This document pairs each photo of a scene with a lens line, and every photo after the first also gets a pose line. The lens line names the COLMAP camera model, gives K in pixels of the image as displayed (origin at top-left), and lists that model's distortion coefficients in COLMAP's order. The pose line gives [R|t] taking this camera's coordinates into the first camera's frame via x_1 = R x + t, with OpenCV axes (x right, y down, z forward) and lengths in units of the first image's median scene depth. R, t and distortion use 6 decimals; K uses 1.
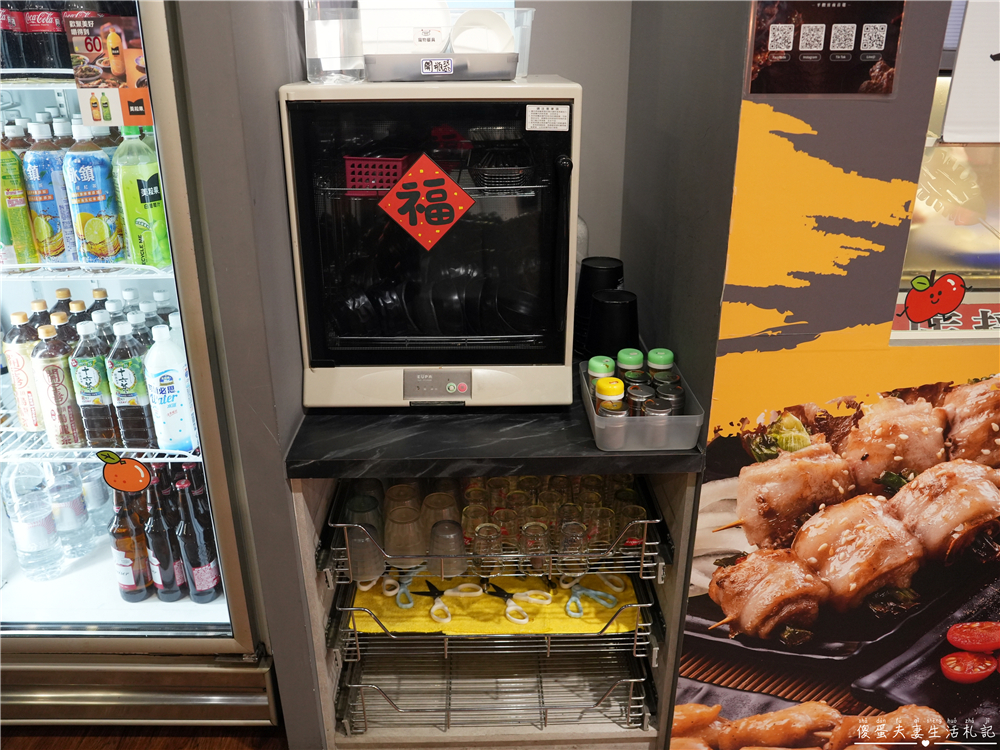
lens RADIAL K [[797.2, 0, 499.8], [0, 797.2, 367.8], [0, 0, 1]] dist [-0.109290, 0.077781]
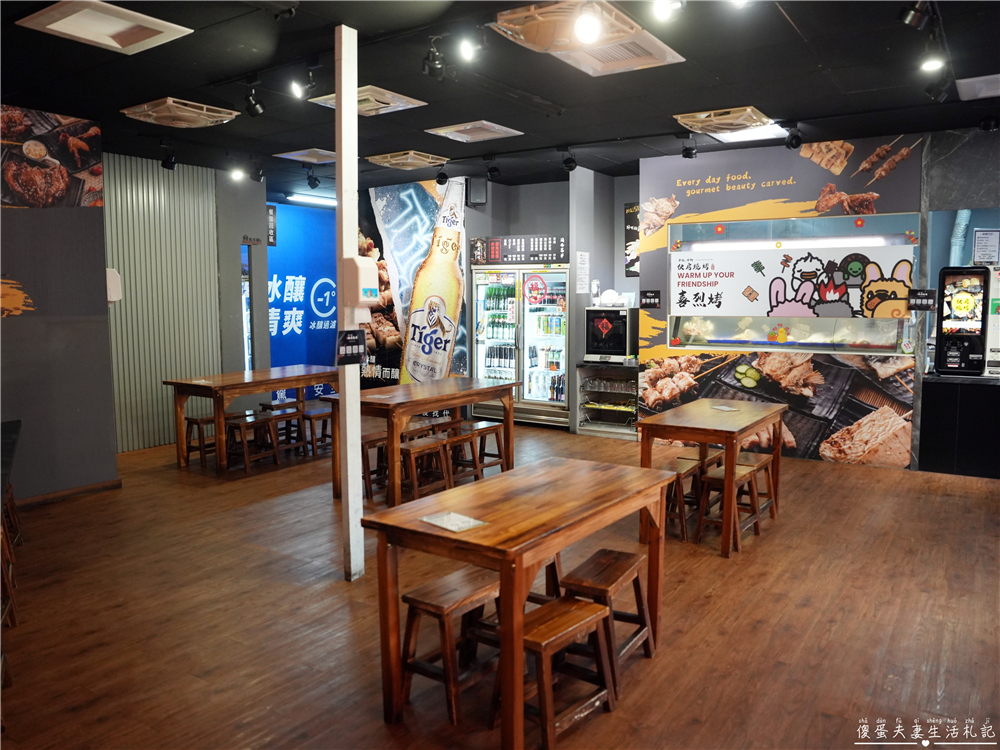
lens RADIAL K [[797.2, 0, 481.4], [0, 797.2, 382.8], [0, 0, 1]] dist [-0.109290, 0.077781]
pose [[0.811337, 0.063152, -0.581157, 2.638956], [-0.220925, 0.953543, -0.204810, 1.622664], [0.541224, 0.294562, 0.787597, -4.084938]]
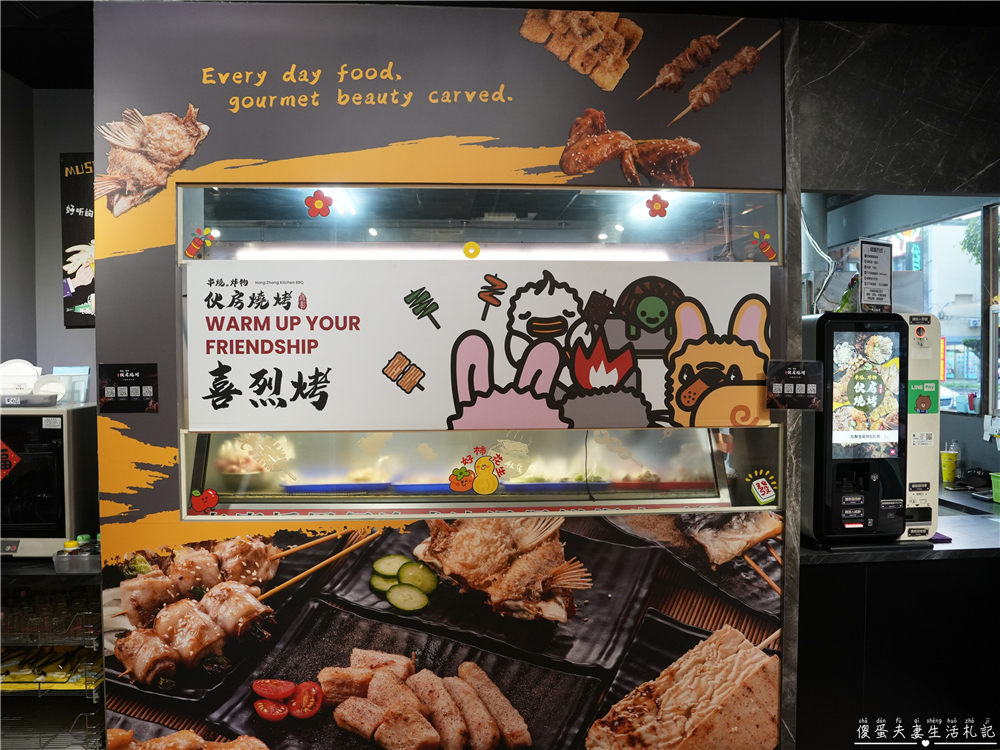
lens RADIAL K [[797.2, 0, 503.5], [0, 797.2, 371.5], [0, 0, 1]] dist [-0.109290, 0.077781]
pose [[0.999315, 0.003125, 0.036884, 1.207218], [0.010408, 0.932501, -0.361018, 0.348528], [-0.035523, 0.361155, 0.931829, -1.128162]]
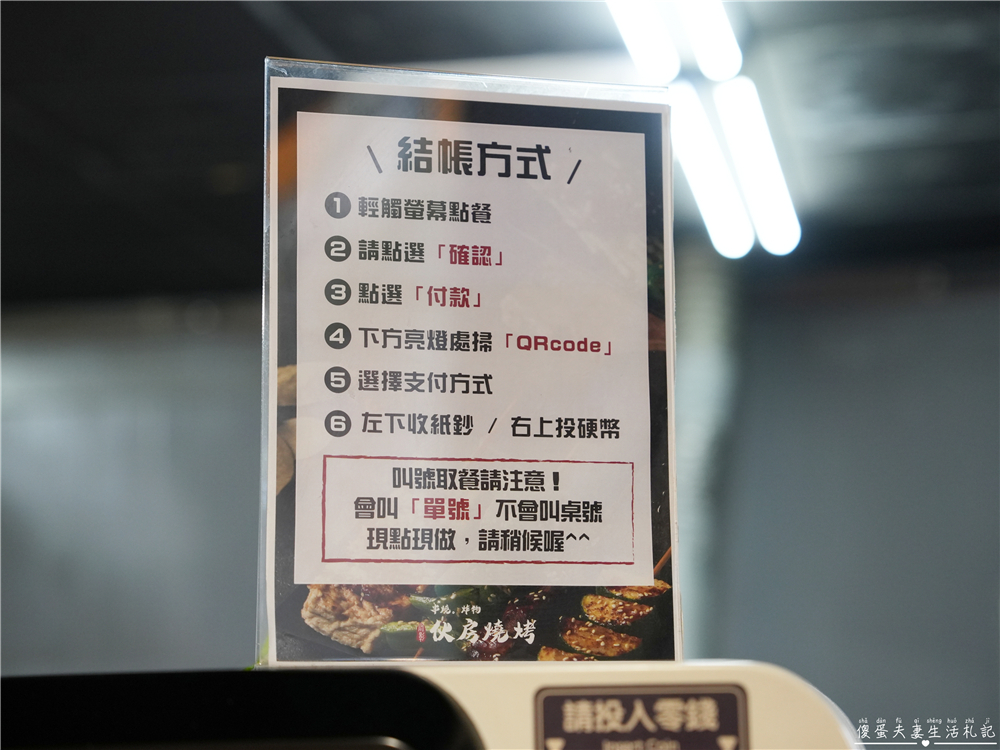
lens RADIAL K [[2046.4, 0, 499.8], [0, 2046.4, 374.8], [0, 0, 1]] dist [0.028023, 0.000000]
pose [[0.969752, -0.045732, -0.239769, 2.556823], [-0.087029, 0.852955, -0.514678, -0.327700], [0.228050, 0.519977, 0.823175, 0.232443]]
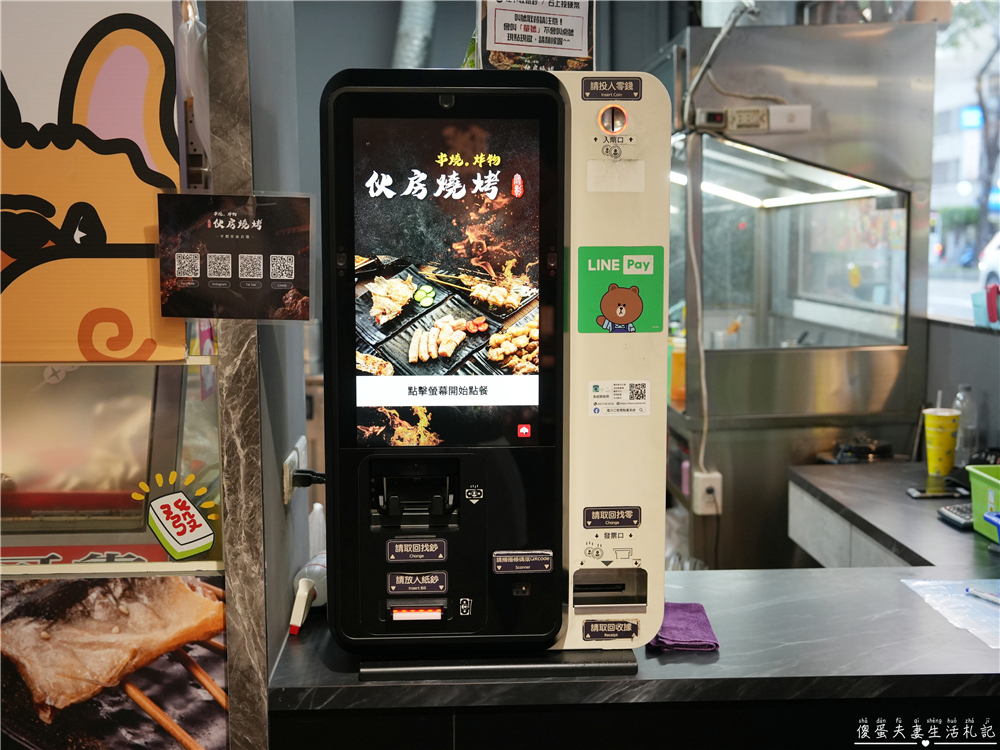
lens RADIAL K [[1232.4, 0, 501.6], [0, 1232.4, 368.3], [0, 0, 1]] dist [0.059797, 0.000000]
pose [[0.999914, 0.004071, 0.012465, 2.312265], [-0.000480, 0.961326, -0.275414, 0.094887], [-0.013104, 0.275384, 0.961245, -0.387083]]
